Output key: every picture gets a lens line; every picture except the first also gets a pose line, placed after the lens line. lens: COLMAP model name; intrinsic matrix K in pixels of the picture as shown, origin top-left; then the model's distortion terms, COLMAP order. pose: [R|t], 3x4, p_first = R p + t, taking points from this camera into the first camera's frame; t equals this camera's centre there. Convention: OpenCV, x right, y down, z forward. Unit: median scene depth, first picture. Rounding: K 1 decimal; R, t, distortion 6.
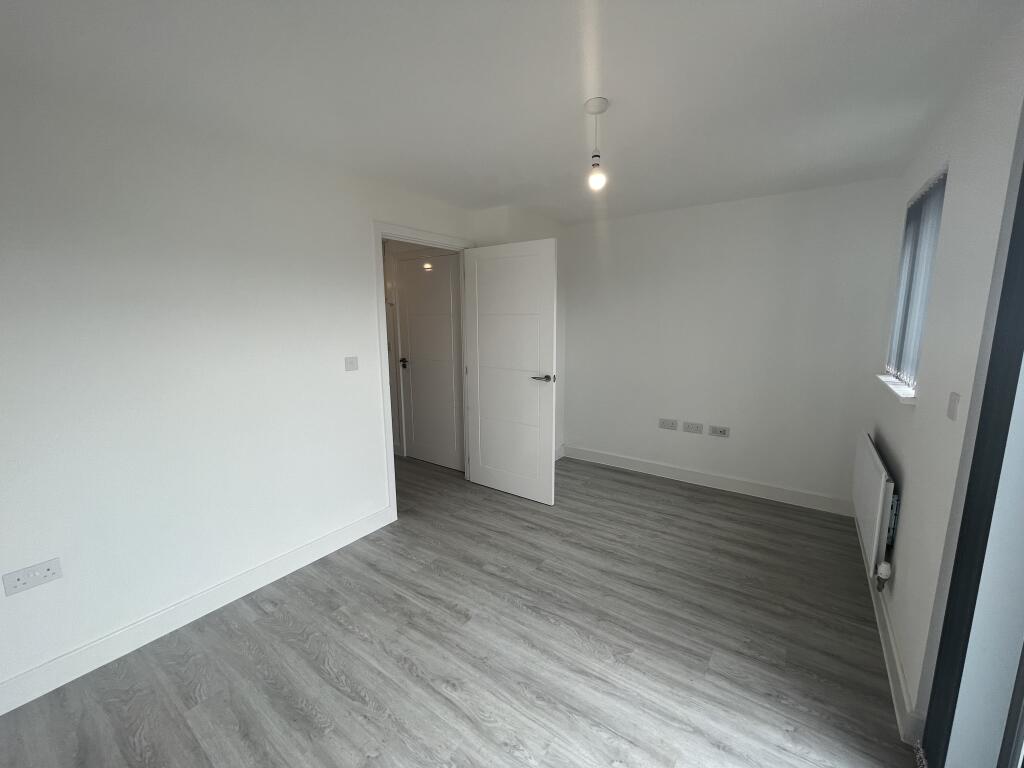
lens RADIAL K [[412.8, 0, 512.0], [0, 412.8, 384.0], [0, 0, 1]] dist [0.000254, 0.000034]
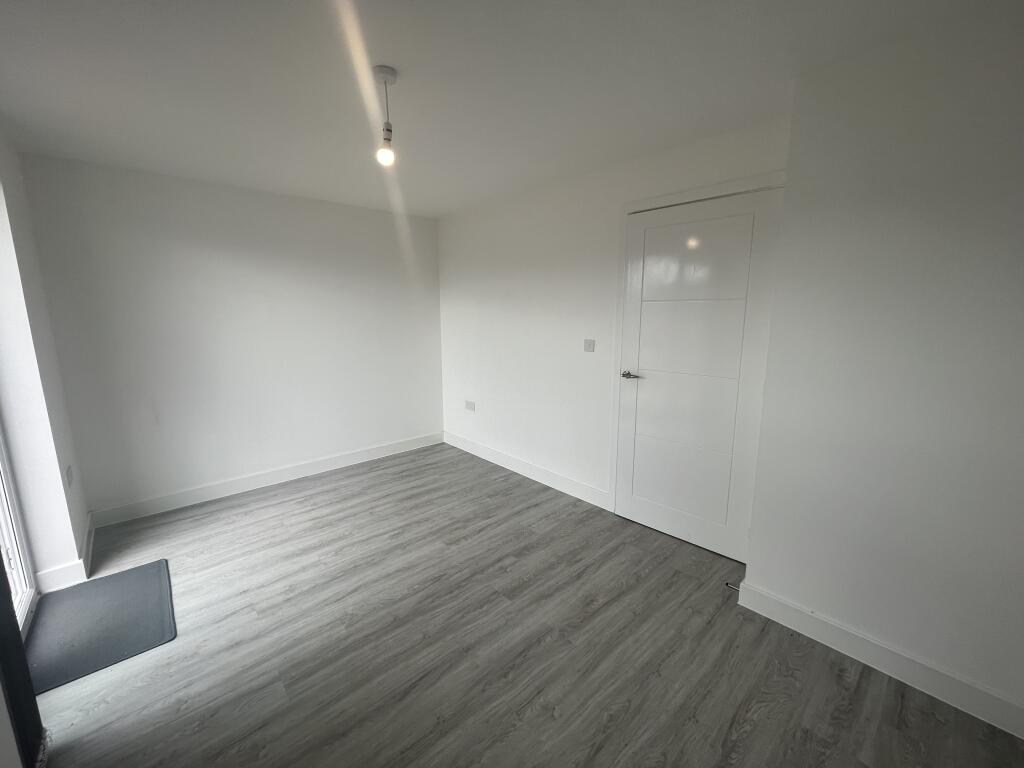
lens RADIAL K [[412.8, 0, 512.0], [0, 412.8, 384.0], [0, 0, 1]] dist [0.000254, 0.000034]
pose [[-0.207729, 0.182216, -0.961065, 0.999442], [-0.152890, 0.964373, 0.215890, -0.210808], [0.966164, 0.191784, -0.172469, 1.345917]]
